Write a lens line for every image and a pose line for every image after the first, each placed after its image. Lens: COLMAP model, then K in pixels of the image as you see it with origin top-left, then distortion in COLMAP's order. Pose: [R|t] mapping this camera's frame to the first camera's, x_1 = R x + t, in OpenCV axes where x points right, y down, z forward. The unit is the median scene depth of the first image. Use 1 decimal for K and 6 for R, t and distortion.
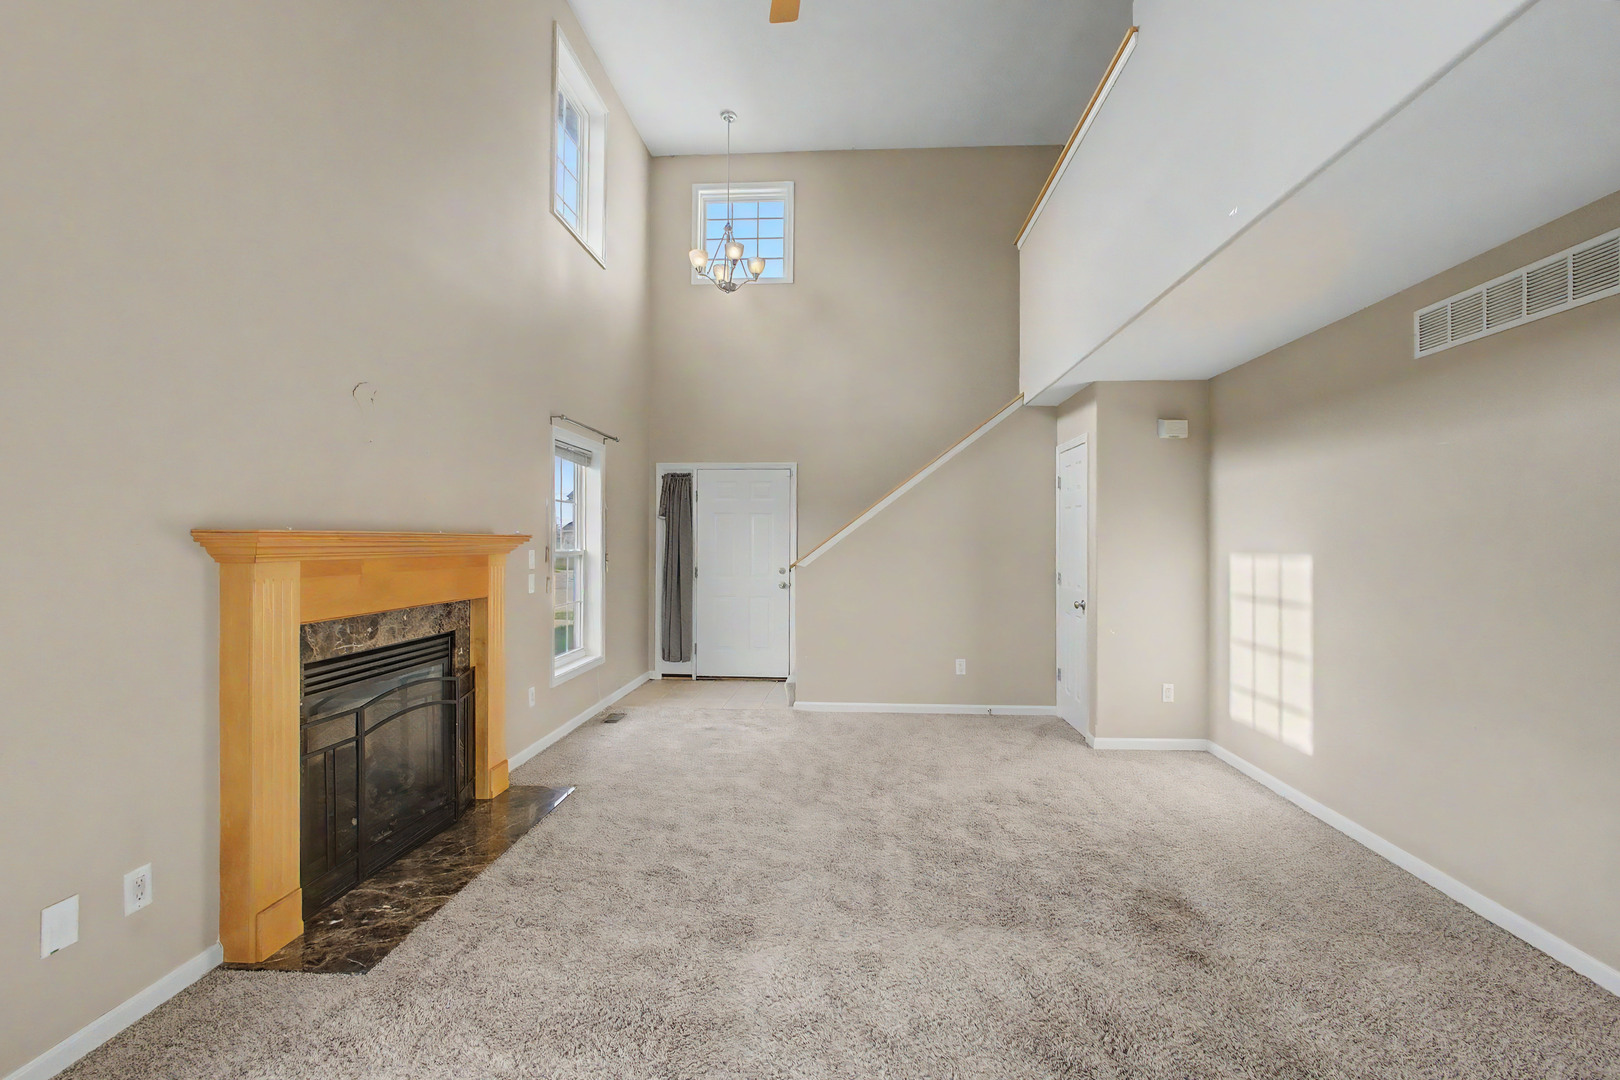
lens RADIAL K [[732.5, 0, 810.0], [0, 732.5, 540.0], [0, 0, 1]] dist [-0.000479, 0.014390]
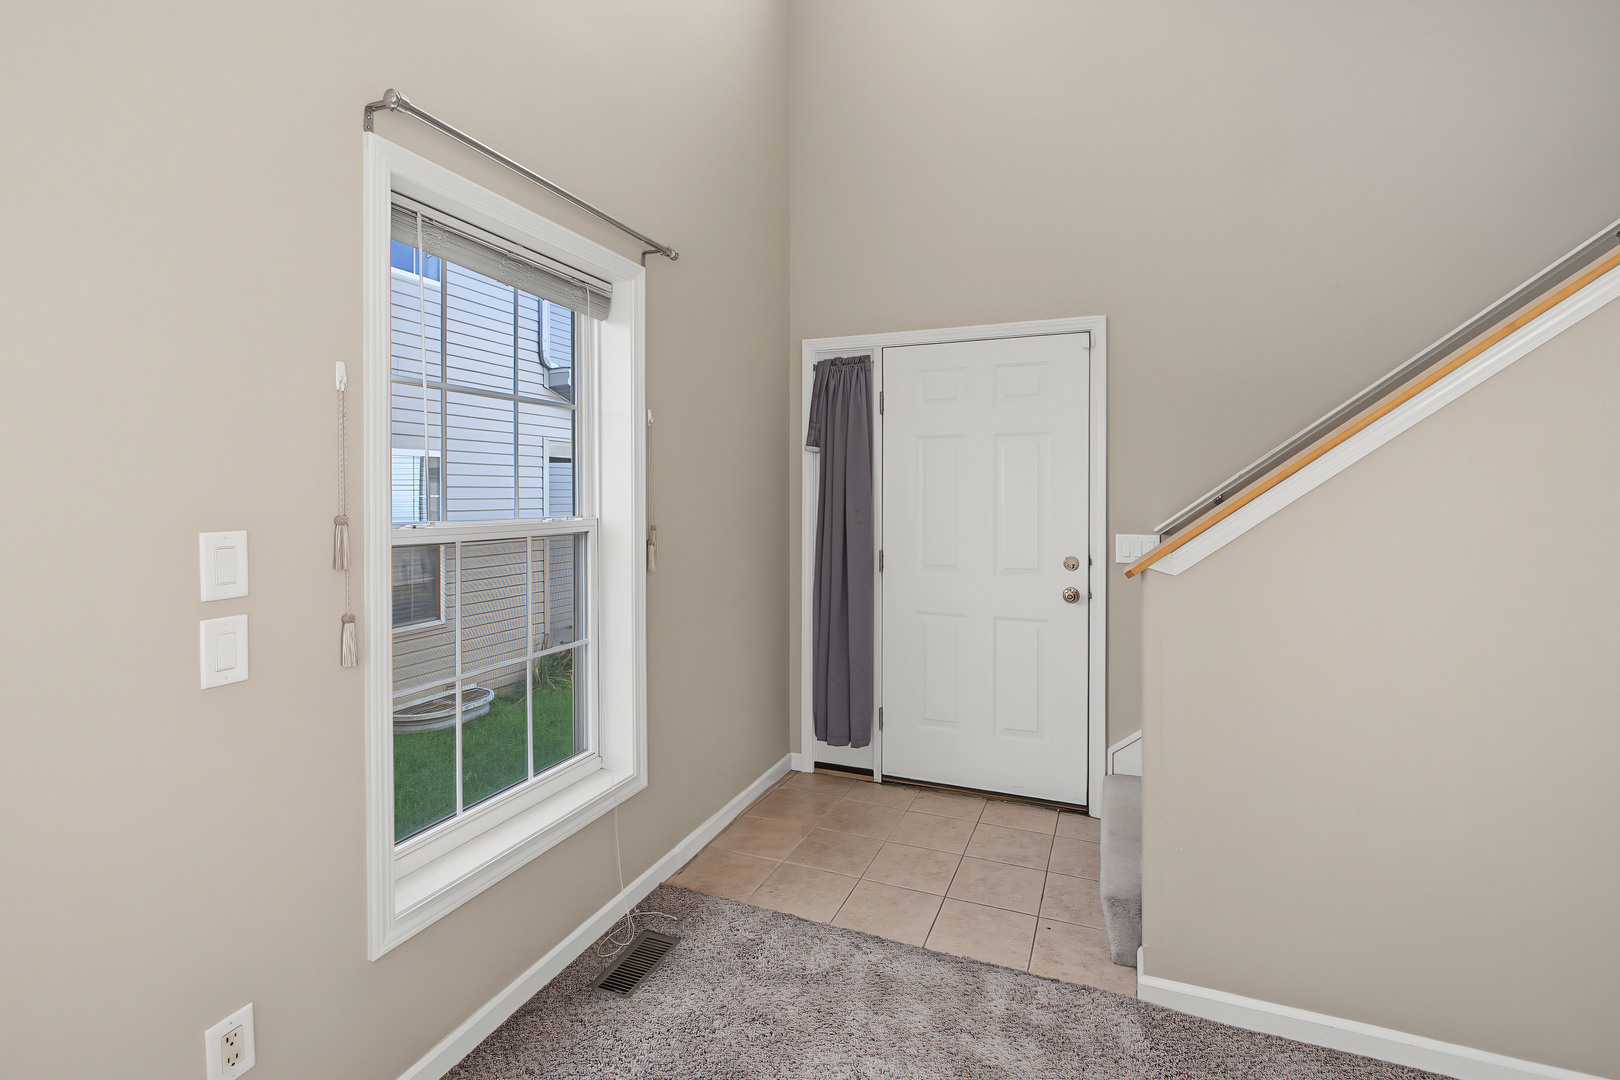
lens RADIAL K [[722.1, 0, 812.9], [0, 722.1, 493.5], [0, 0, 1]] dist [-0.002908, -0.000509]
pose [[0.951253, -0.002120, -0.308403, -0.075266], [0.002130, 0.999998, -0.000304, -0.000417], [0.308403, -0.000367, 0.951256, 0.783626]]
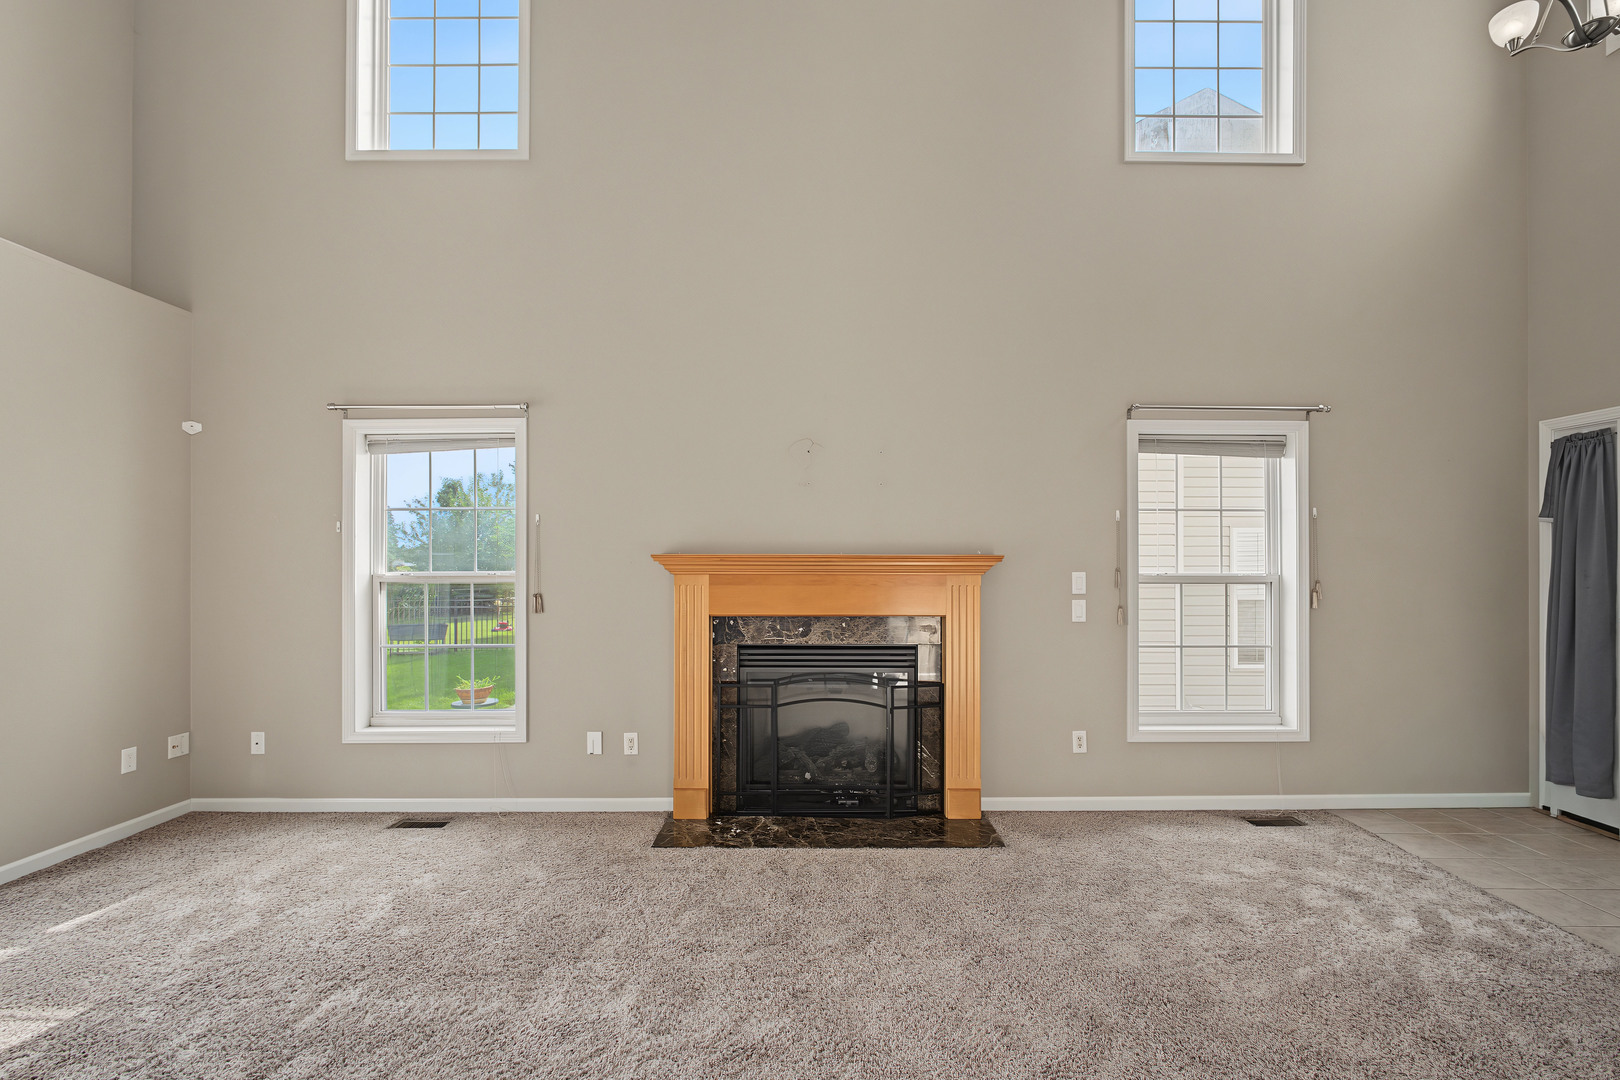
lens RADIAL K [[719.0, 0, 817.9], [0, 719.0, 575.2], [0, 0, 1]] dist [-0.002072, -0.000193]
pose [[0.062733, 0.013536, -0.997939, 0.434218], [-0.001799, 0.999908, 0.013450, 0.006368], [0.998029, 0.000952, 0.062752, 0.621658]]
